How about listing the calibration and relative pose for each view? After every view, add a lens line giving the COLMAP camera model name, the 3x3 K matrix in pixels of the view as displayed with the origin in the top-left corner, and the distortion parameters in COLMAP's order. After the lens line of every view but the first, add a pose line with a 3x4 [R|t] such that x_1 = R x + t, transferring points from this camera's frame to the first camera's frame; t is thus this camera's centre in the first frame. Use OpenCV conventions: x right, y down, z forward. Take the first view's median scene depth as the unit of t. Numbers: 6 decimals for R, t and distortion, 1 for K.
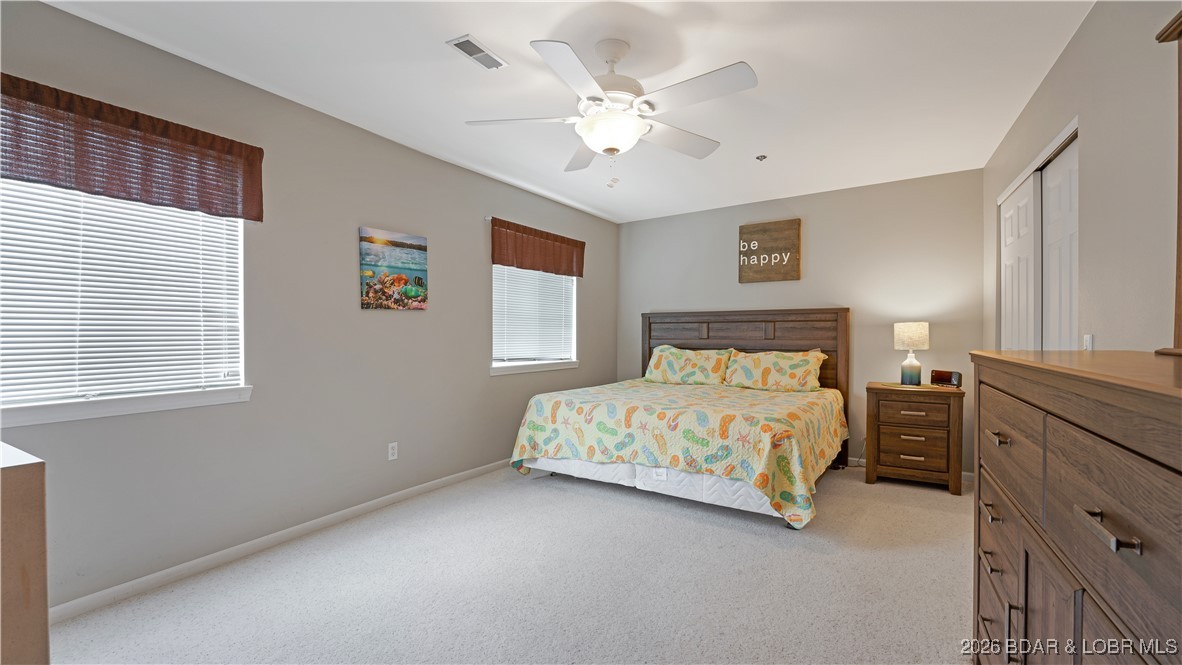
lens RADIAL K [[473.7, 0, 591.0], [0, 473.7, 332.5], [0, 0, 1]] dist [-0.025429, -0.000243]
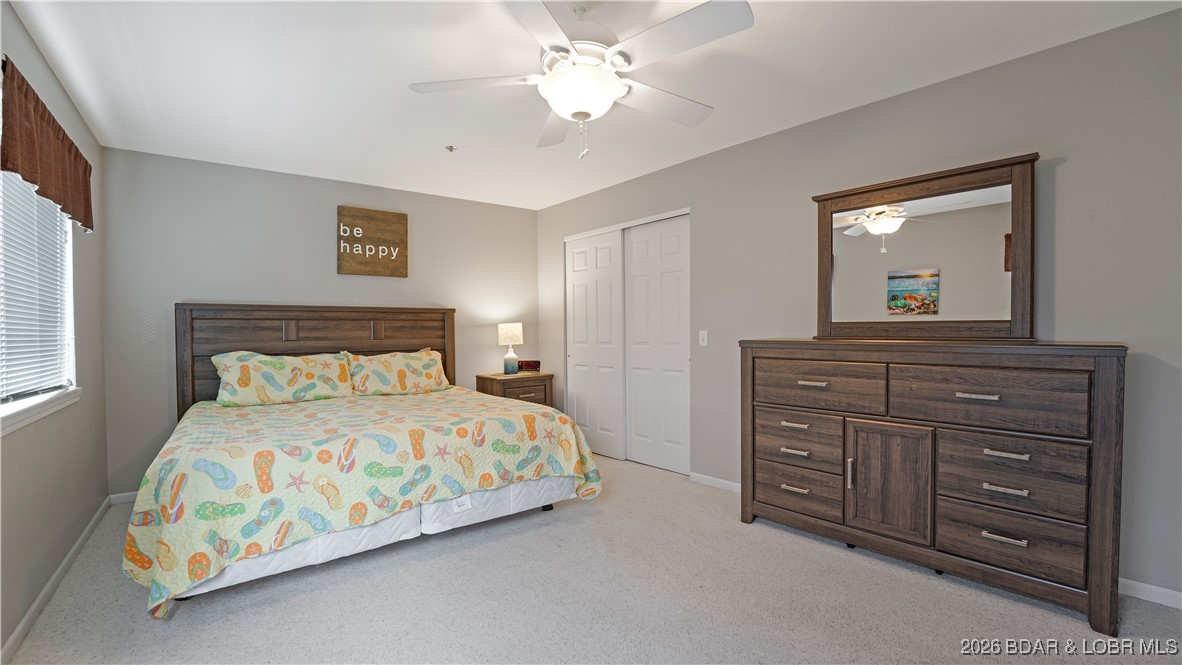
lens RADIAL K [[473.7, 0, 591.0], [0, 473.7, 332.5], [0, 0, 1]] dist [-0.025429, -0.000243]
pose [[0.344182, -0.006694, 0.938879, -0.370176], [0.007188, 0.999964, 0.004494, -0.000334], [-0.938875, 0.005201, 0.344218, 0.342132]]
